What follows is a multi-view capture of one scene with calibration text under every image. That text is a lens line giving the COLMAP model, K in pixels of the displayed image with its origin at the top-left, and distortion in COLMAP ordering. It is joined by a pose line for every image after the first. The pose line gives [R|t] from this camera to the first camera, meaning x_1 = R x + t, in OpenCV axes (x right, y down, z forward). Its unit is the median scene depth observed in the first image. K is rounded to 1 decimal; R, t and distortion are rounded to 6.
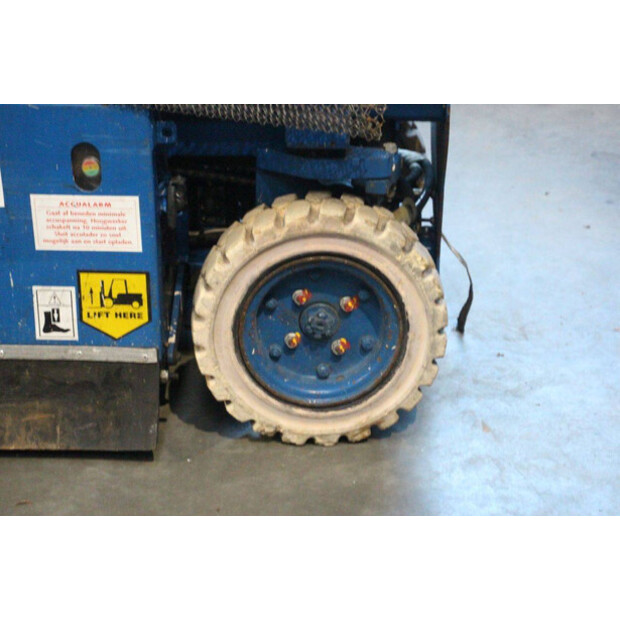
lens RADIAL K [[1465.5, 0, 311.4], [0, 1465.5, 308.3], [0, 0, 1]] dist [0.444507, 0.000000]
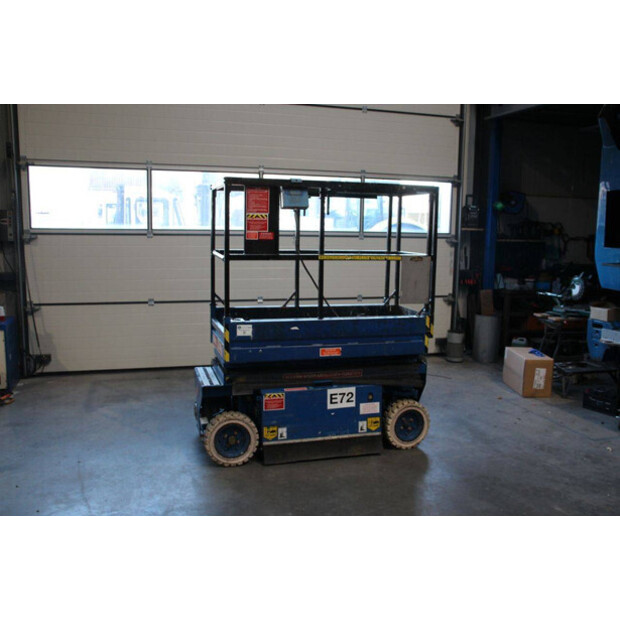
lens RADIAL K [[594.6, 0, 316.1], [0, 594.6, 311.4], [0, 0, 1]] dist [-0.080498, 0.000000]
pose [[0.945061, -0.030319, 0.325486, -0.967439], [0.114402, 0.963400, -0.242431, 0.096315], [-0.306223, 0.266348, 0.913940, -0.911508]]
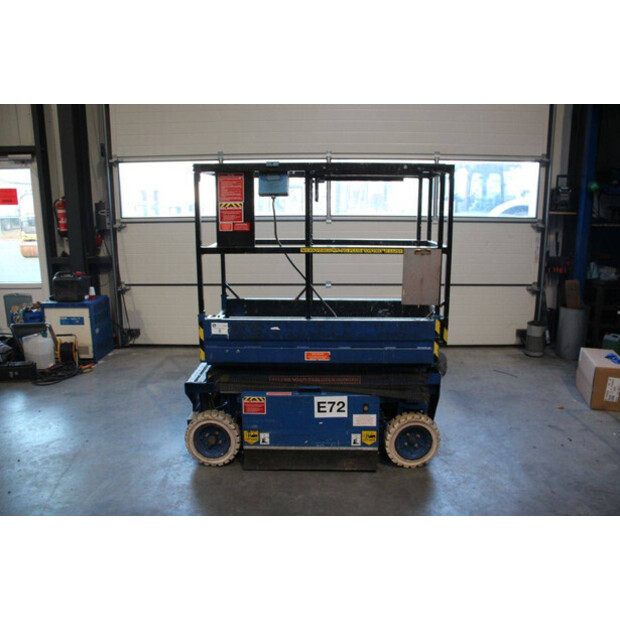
lens RADIAL K [[509.0, 0, 313.9], [0, 509.0, 309.9], [0, 0, 1]] dist [-0.169695, 0.144758]
pose [[0.999852, -0.006035, 0.016085, -0.322531], [0.009219, 0.978526, -0.205917, -0.069634], [-0.014497, 0.206035, 0.978437, -0.590376]]
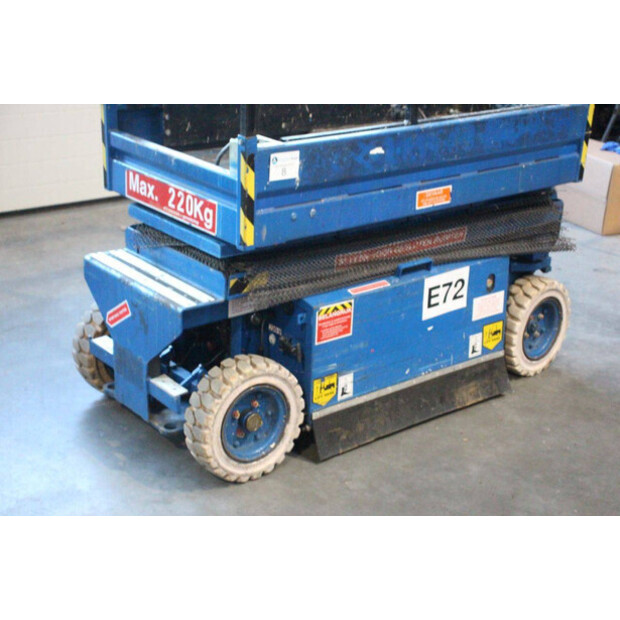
lens RADIAL K [[1045.1, 0, 315.4], [0, 1045.1, 307.7], [0, 0, 1]] dist [0.181105, 0.000000]
pose [[0.743713, -0.212036, 0.633981, -1.443921], [0.229001, 0.971792, 0.056379, -0.213447], [-0.628052, 0.103253, 0.771291, -0.175678]]
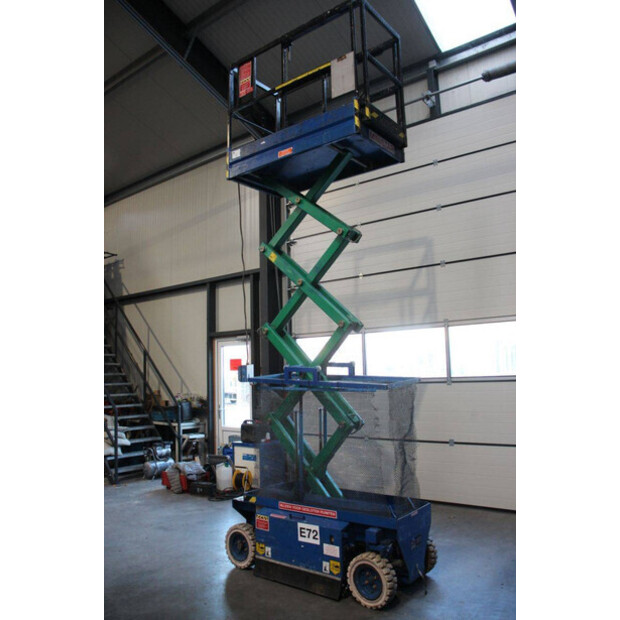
lens RADIAL K [[509.0, 0, 315.9], [0, 509.0, 302.7], [0, 0, 1]] dist [-0.169695, 0.144758]
pose [[0.818186, -0.099952, -0.566198, 0.883959], [-0.206082, 0.868358, -0.451093, -0.020075], [0.536750, 0.485762, 0.689880, -0.690030]]
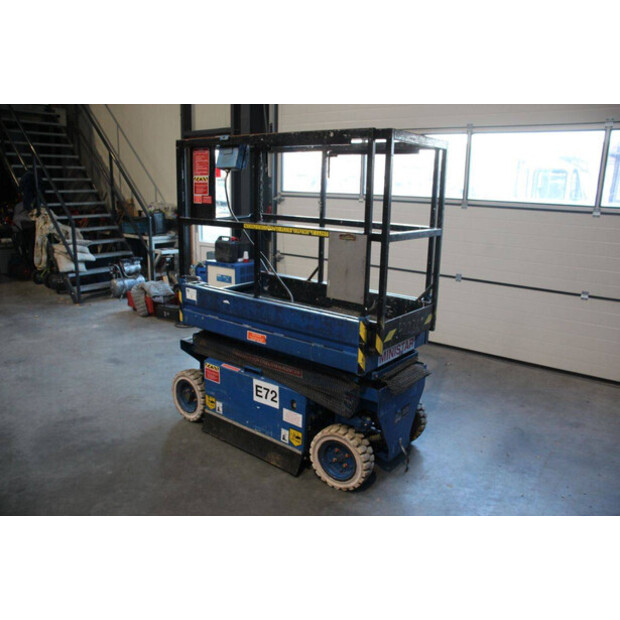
lens RADIAL K [[509.0, 0, 311.9], [0, 509.0, 311.5], [0, 0, 1]] dist [-0.169695, 0.144758]
pose [[0.806292, 0.160943, -0.569201, 0.643276], [-0.255684, 0.962560, -0.090020, -0.225936], [0.533403, 0.218118, 0.817255, -0.206112]]
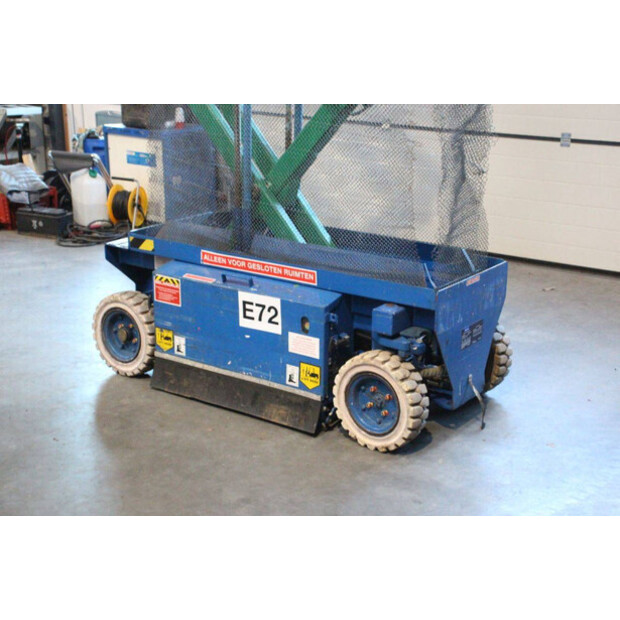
lens RADIAL K [[1045.1, 0, 322.5], [0, 1045.1, 312.5], [0, 0, 1]] dist [0.181105, 0.000000]
pose [[0.836484, 0.166987, -0.521928, 0.857576], [-0.223219, 0.973672, -0.046230, -0.033123], [0.500467, 0.155175, 0.851736, -0.632242]]
